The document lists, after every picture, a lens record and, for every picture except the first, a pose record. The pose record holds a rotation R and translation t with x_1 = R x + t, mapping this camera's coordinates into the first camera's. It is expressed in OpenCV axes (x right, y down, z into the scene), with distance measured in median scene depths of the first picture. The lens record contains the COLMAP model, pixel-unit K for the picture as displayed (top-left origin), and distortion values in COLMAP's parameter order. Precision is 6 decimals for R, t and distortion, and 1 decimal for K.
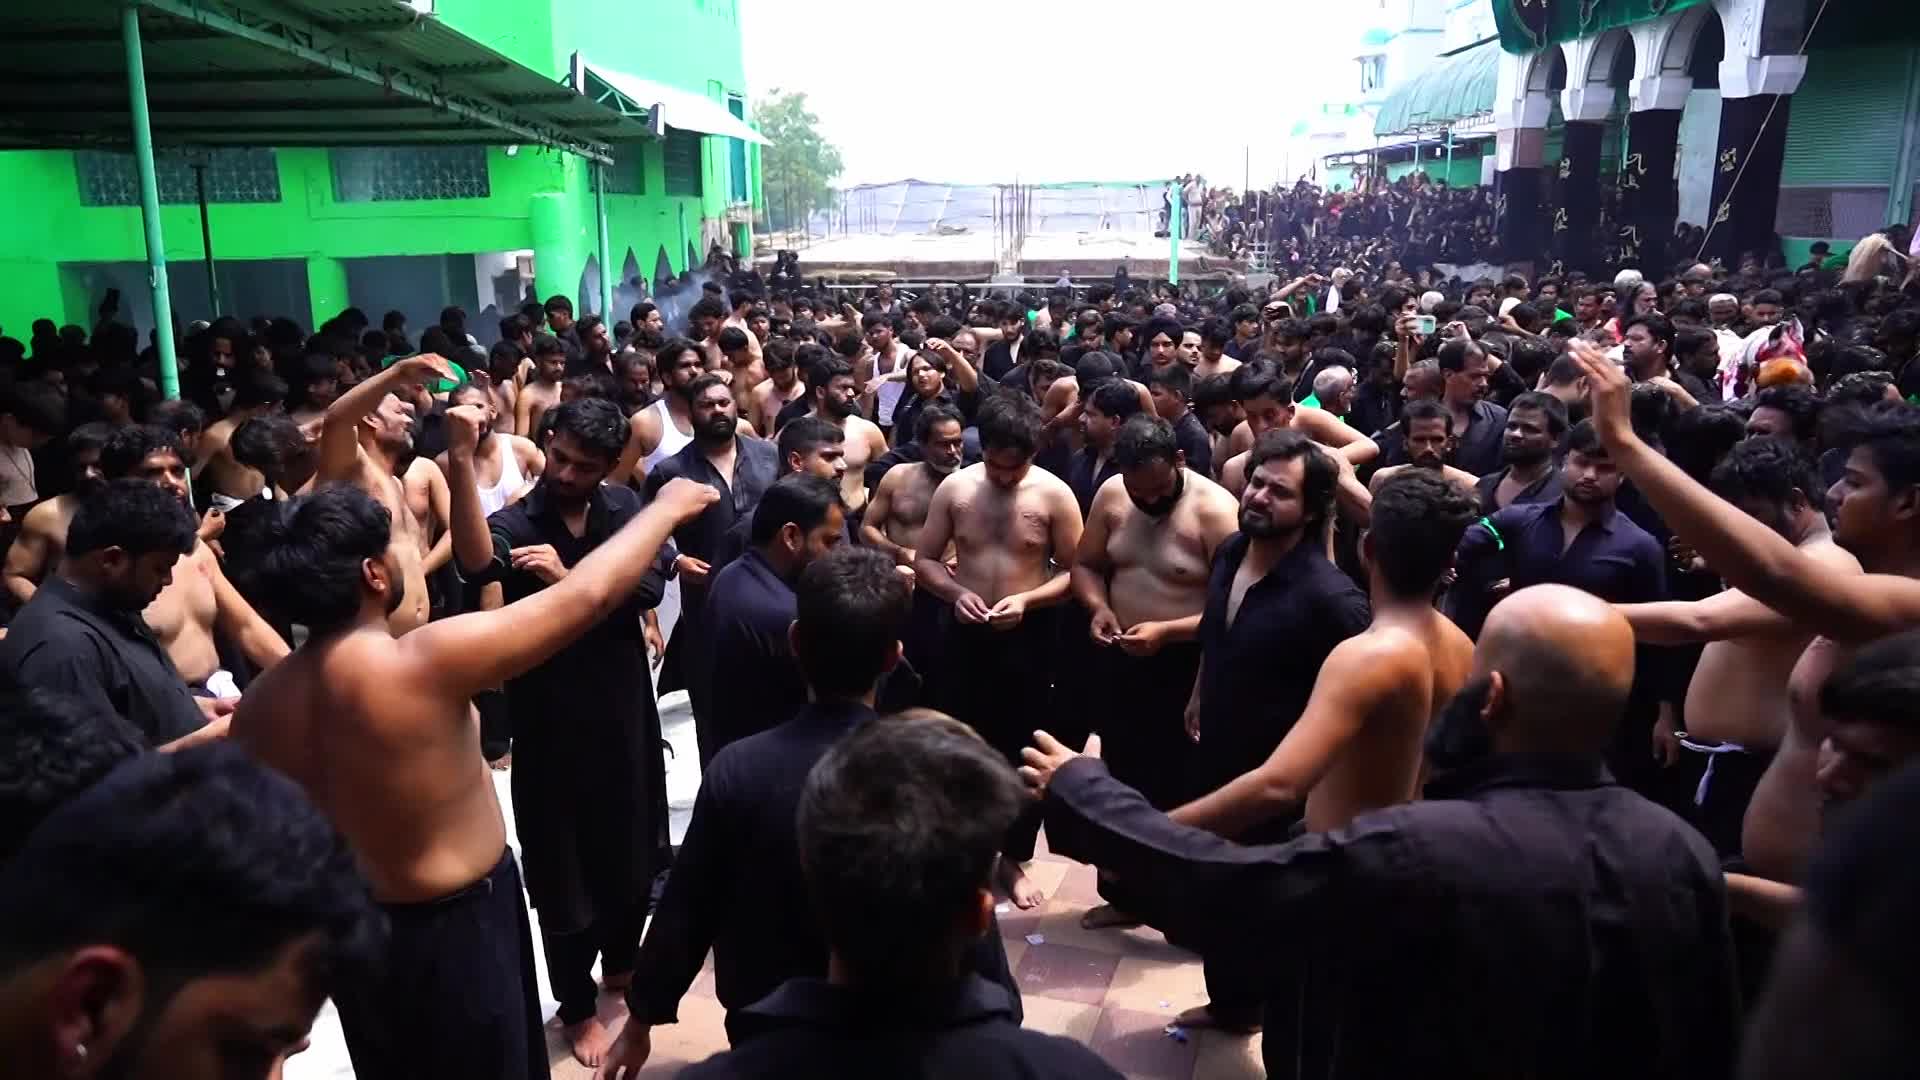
lens RADIAL K [[1352.8, 0, 956.7], [0, 1352.8, 498.3], [0, 0, 1]] dist [-0.003758, 0.000074]
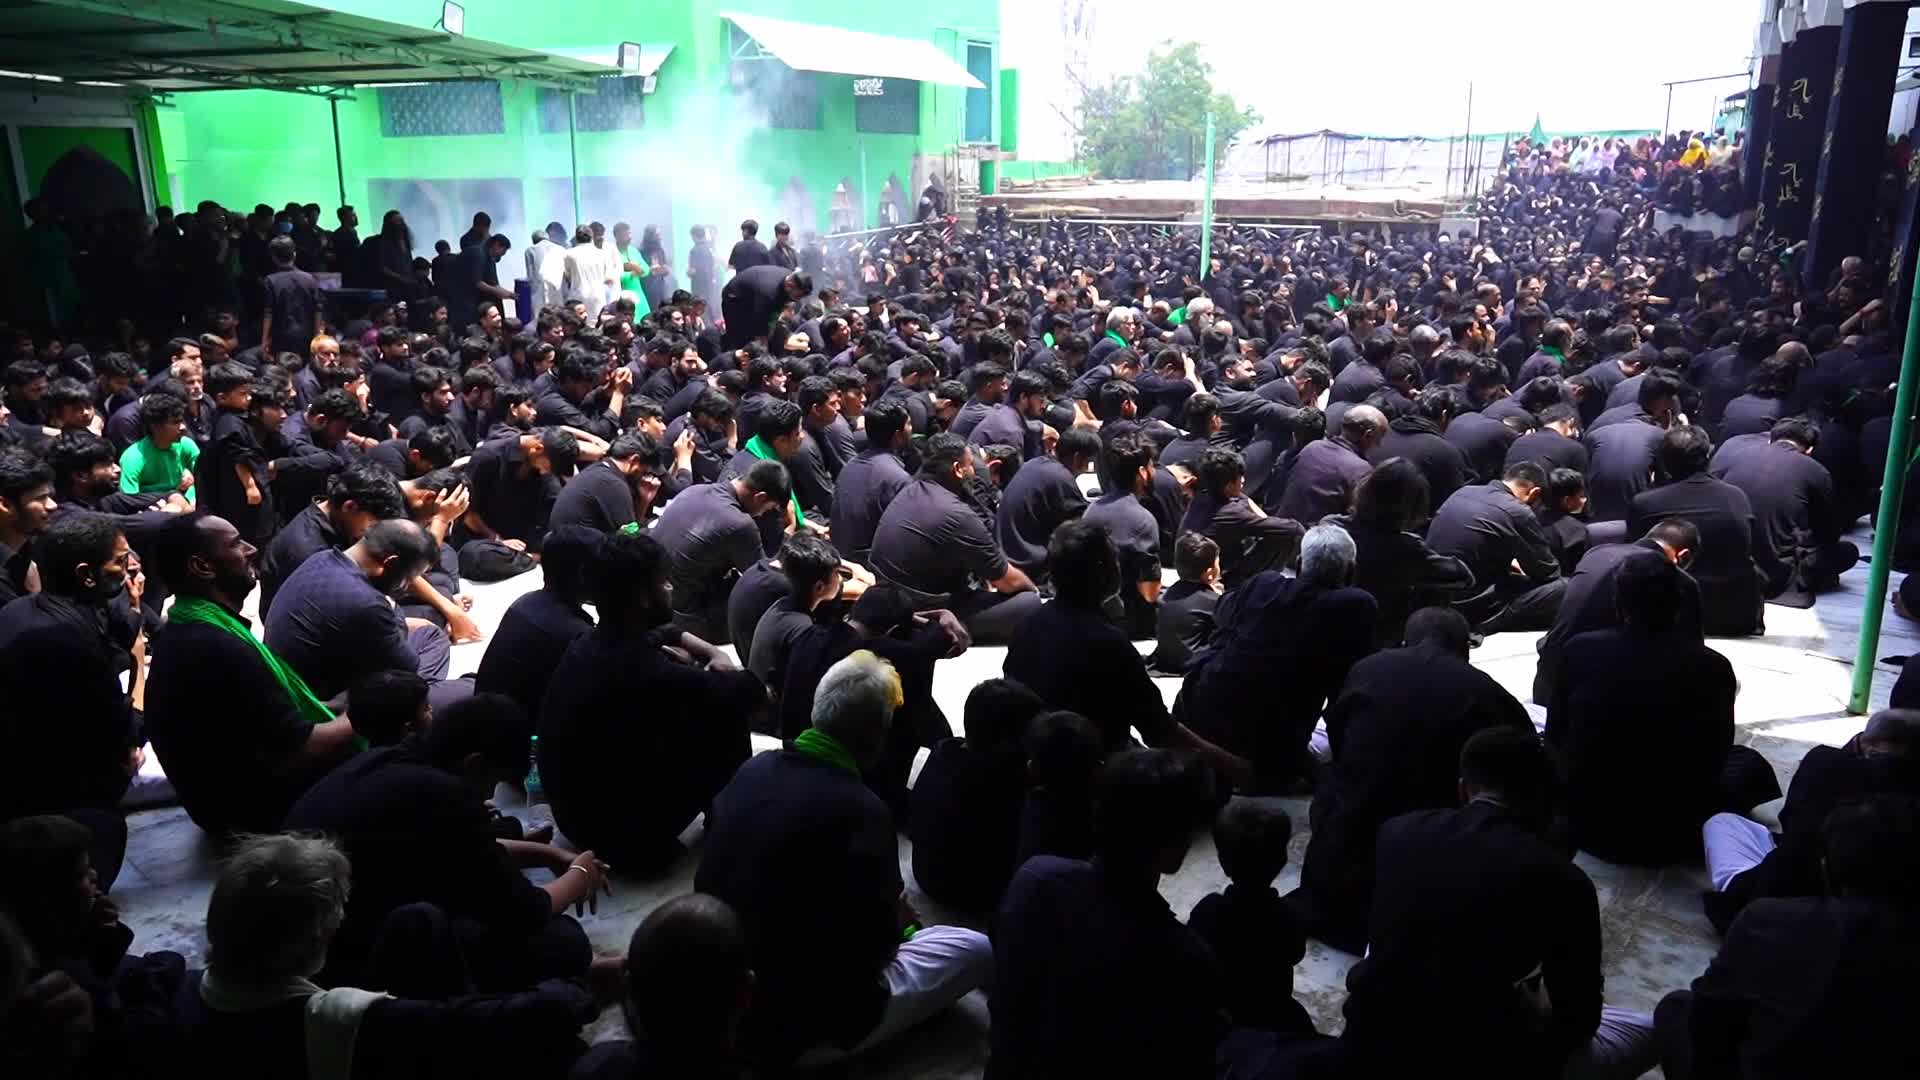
lens RADIAL K [[1339.1, 0, 960.0], [0, 1339.1, 540.0], [0, 0, 1]] dist [-0.015081, 0.005897]
pose [[0.918363, 0.112538, -0.379401, 0.283645], [-0.090035, 0.992988, 0.076606, 0.018970], [0.385361, -0.036193, 0.922056, -0.011075]]
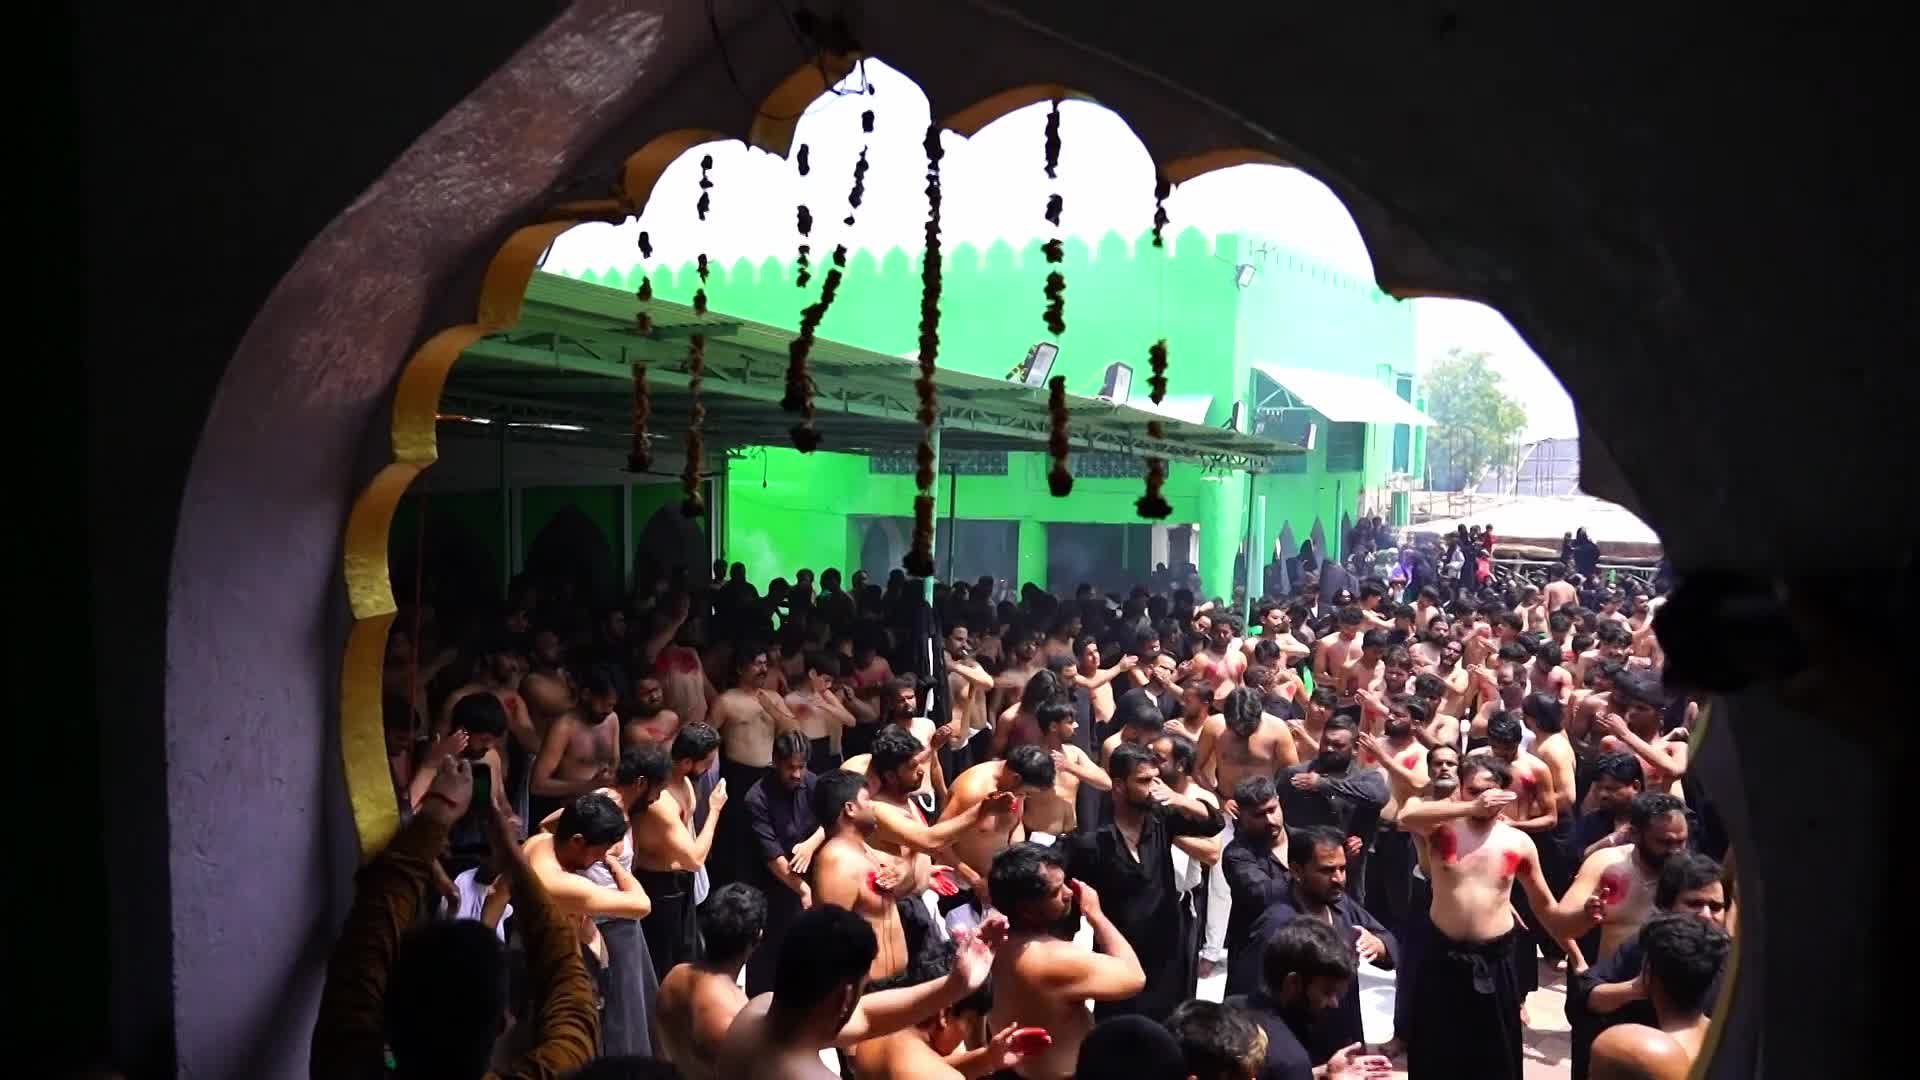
lens RADIAL K [[1339.1, 0, 960.0], [0, 1339.1, 540.0], [0, 0, 1]] dist [-0.015081, 0.005897]
pose [[0.882342, 0.059638, -0.466815, 0.026328], [-0.122507, 0.986847, -0.105480, -0.017552], [0.454384, 0.150257, 0.878042, -0.060291]]
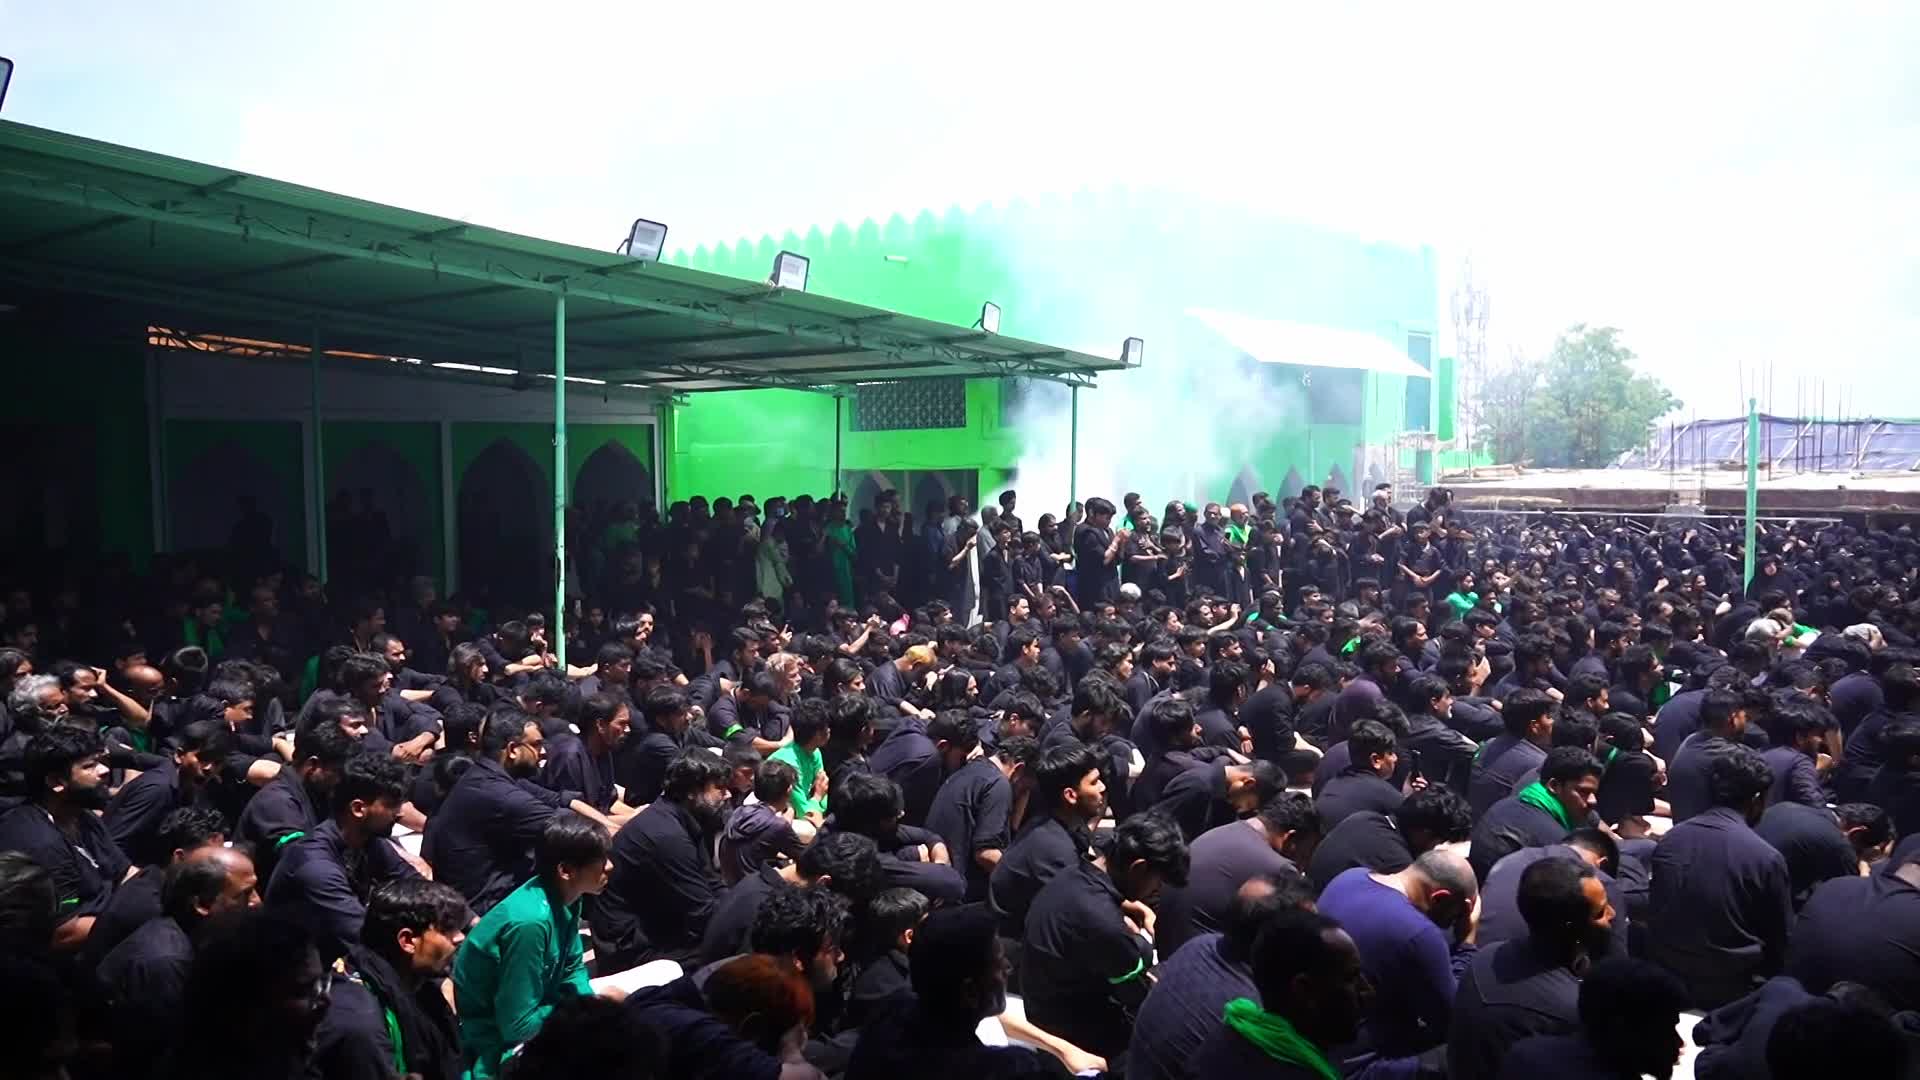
lens RADIAL K [[1339.1, 0, 960.0], [0, 1339.1, 540.0], [0, 0, 1]] dist [-0.015081, 0.005897]
pose [[0.793156, 0.039694, -0.607724, 0.199868], [-0.129235, 0.986118, -0.104259, 0.018458], [0.595149, 0.161233, 0.787275, -0.011578]]
